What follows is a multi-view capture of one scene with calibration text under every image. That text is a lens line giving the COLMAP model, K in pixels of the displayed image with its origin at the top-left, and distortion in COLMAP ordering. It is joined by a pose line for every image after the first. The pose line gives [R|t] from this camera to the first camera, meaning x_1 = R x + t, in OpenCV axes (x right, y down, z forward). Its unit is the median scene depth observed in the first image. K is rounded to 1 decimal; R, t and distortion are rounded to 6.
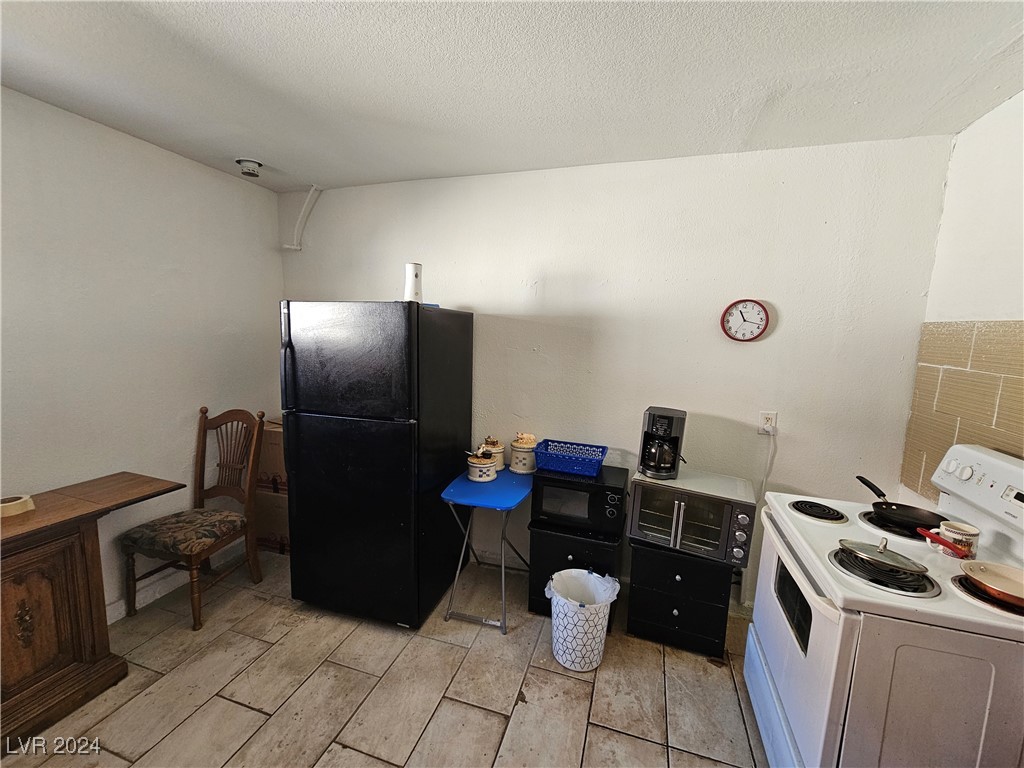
lens RADIAL K [[420.1, 0, 510.1], [0, 420.1, 388.0], [0, 0, 1]] dist [-0.002797, 0.000810]
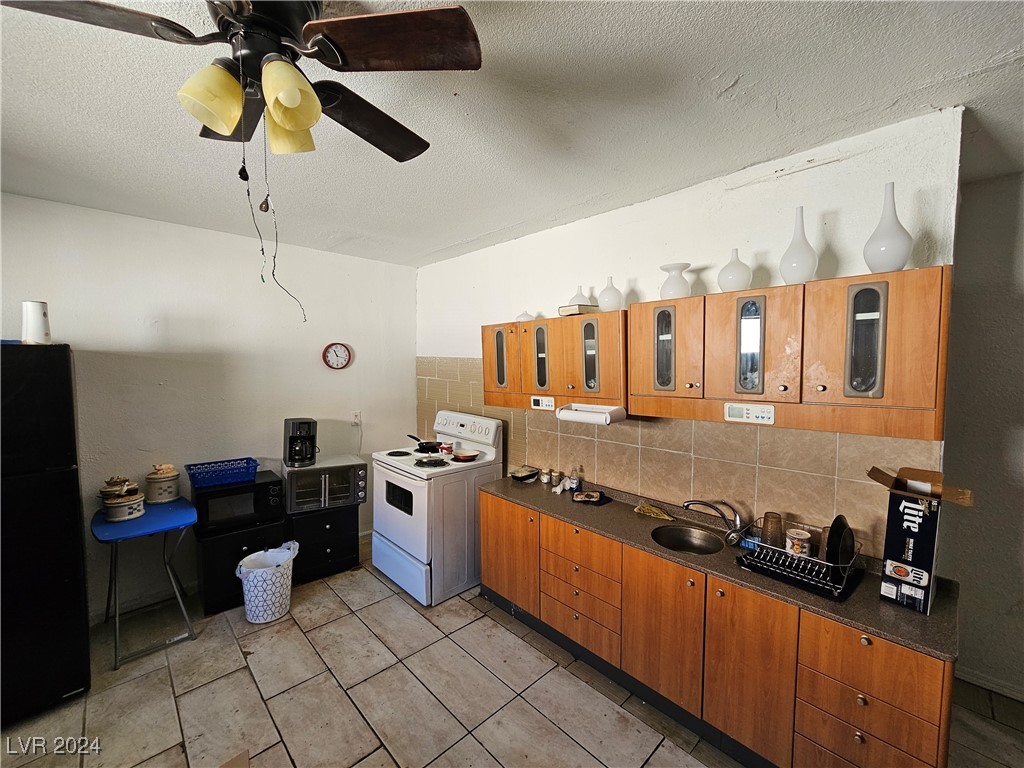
lens RADIAL K [[420.1, 0, 511.3], [0, 420.1, 383.3], [0, 0, 1]] dist [-0.002797, 0.000810]
pose [[0.474476, -0.072129, 0.877308, -0.559122], [0.121507, 0.992463, 0.015882, -0.004131], [-0.871842, 0.099064, 0.479664, -0.342517]]
